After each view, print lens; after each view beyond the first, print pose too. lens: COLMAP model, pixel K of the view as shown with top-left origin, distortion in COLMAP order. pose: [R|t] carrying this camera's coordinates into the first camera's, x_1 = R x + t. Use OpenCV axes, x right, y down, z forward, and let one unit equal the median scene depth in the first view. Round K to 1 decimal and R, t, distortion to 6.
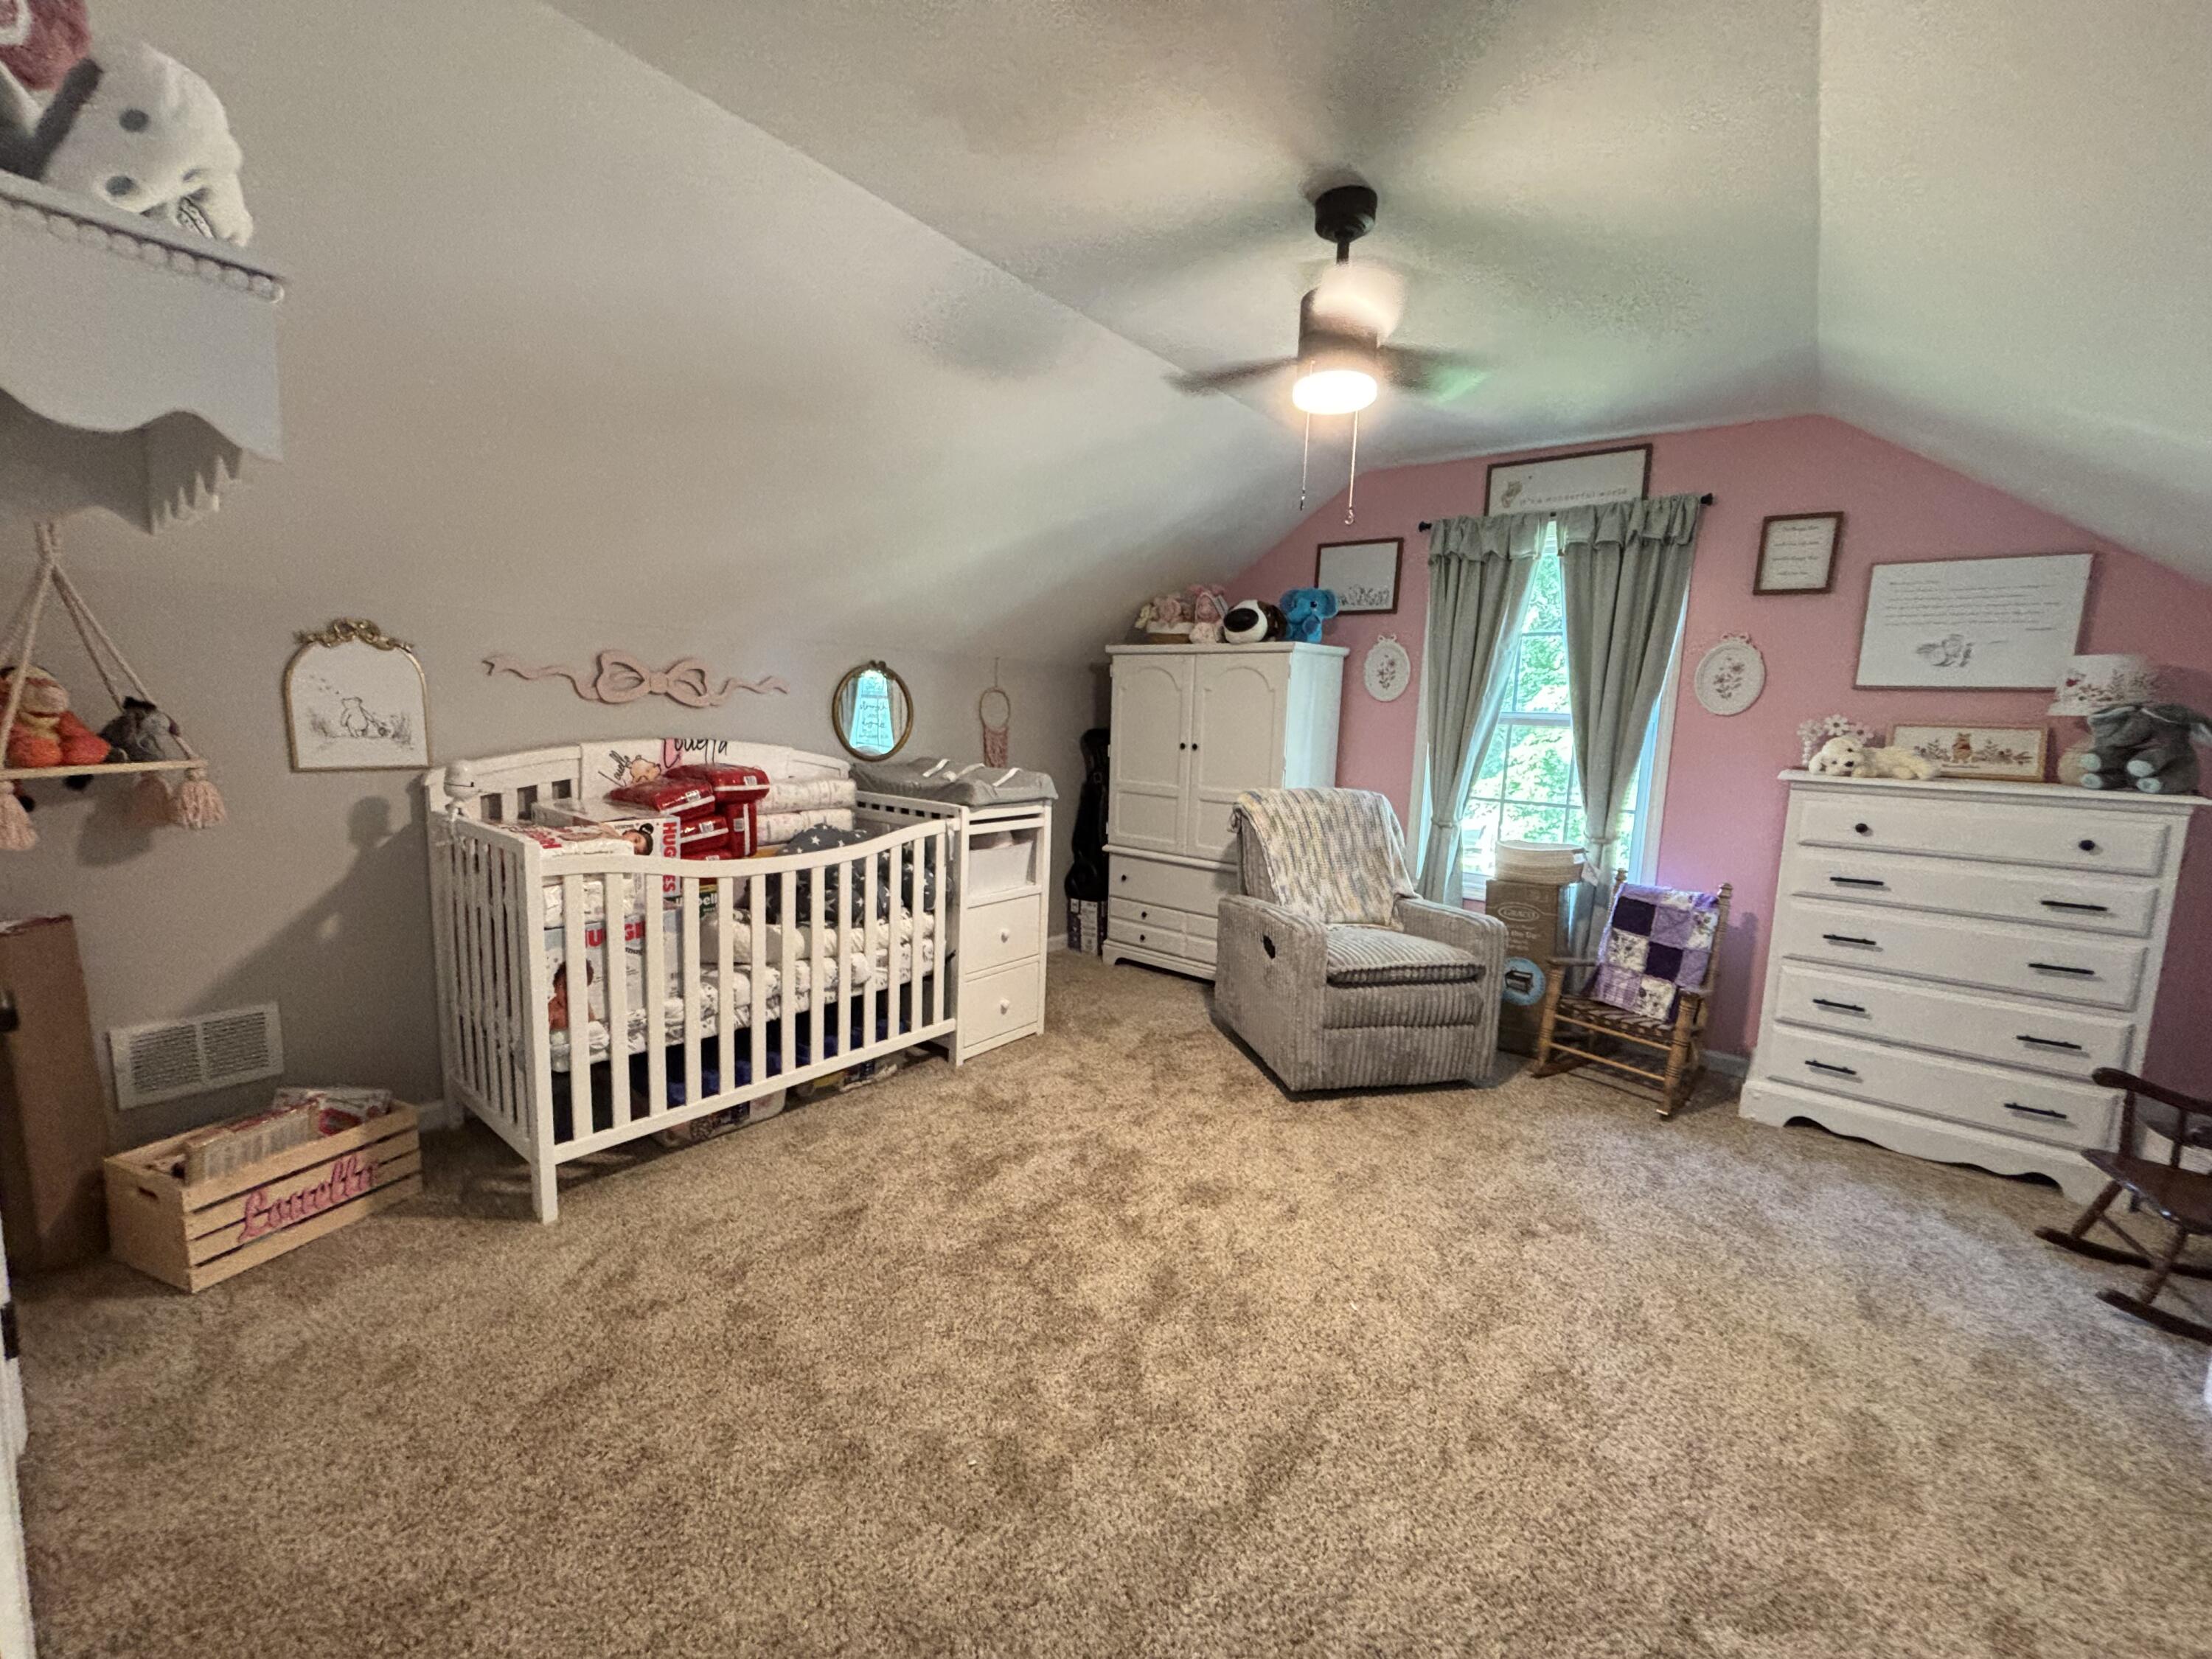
lens RADIAL K [[899.3, 0, 1097.9], [0, 899.3, 823.7], [0, 0, 1]] dist [-0.014368, 0.005713]
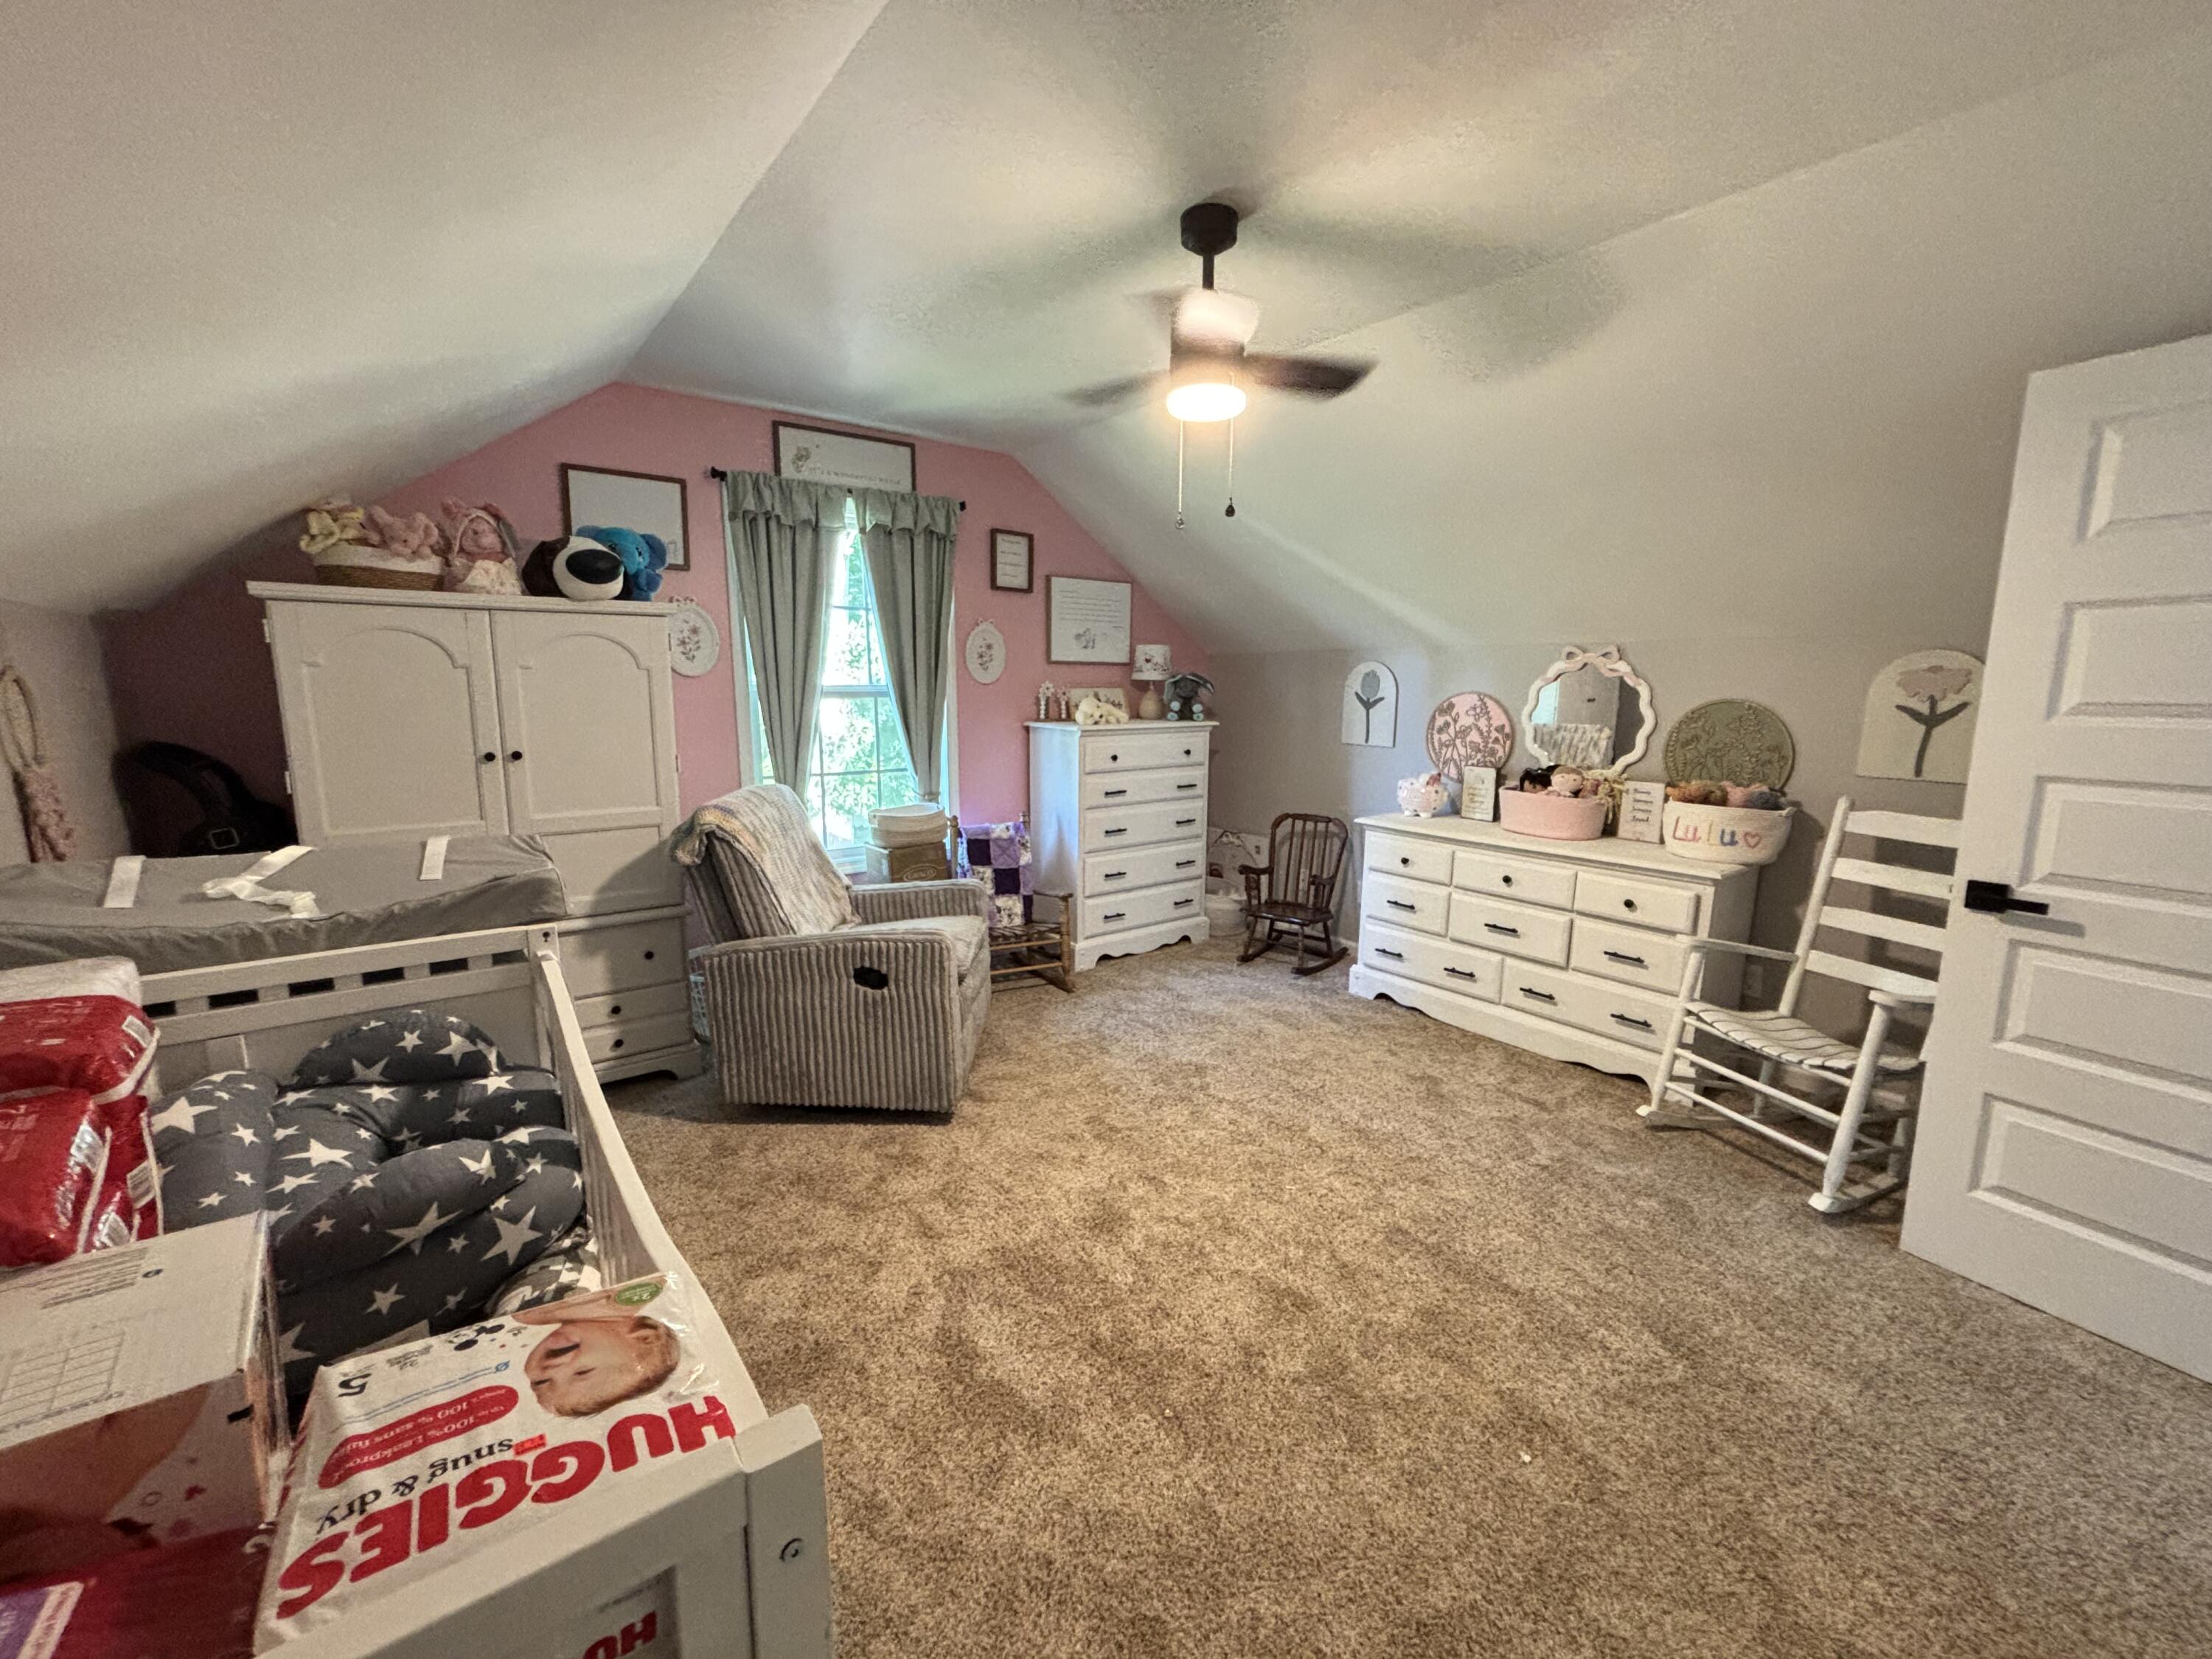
lens RADIAL K [[899.3, 0, 1097.9], [0, 899.3, 823.7], [0, 0, 1]] dist [-0.014368, 0.005713]
pose [[0.221318, -0.188666, 0.956778, -0.545287], [0.121069, 0.978833, 0.165010, -0.120425], [-0.967657, 0.079317, 0.239475, 0.571700]]
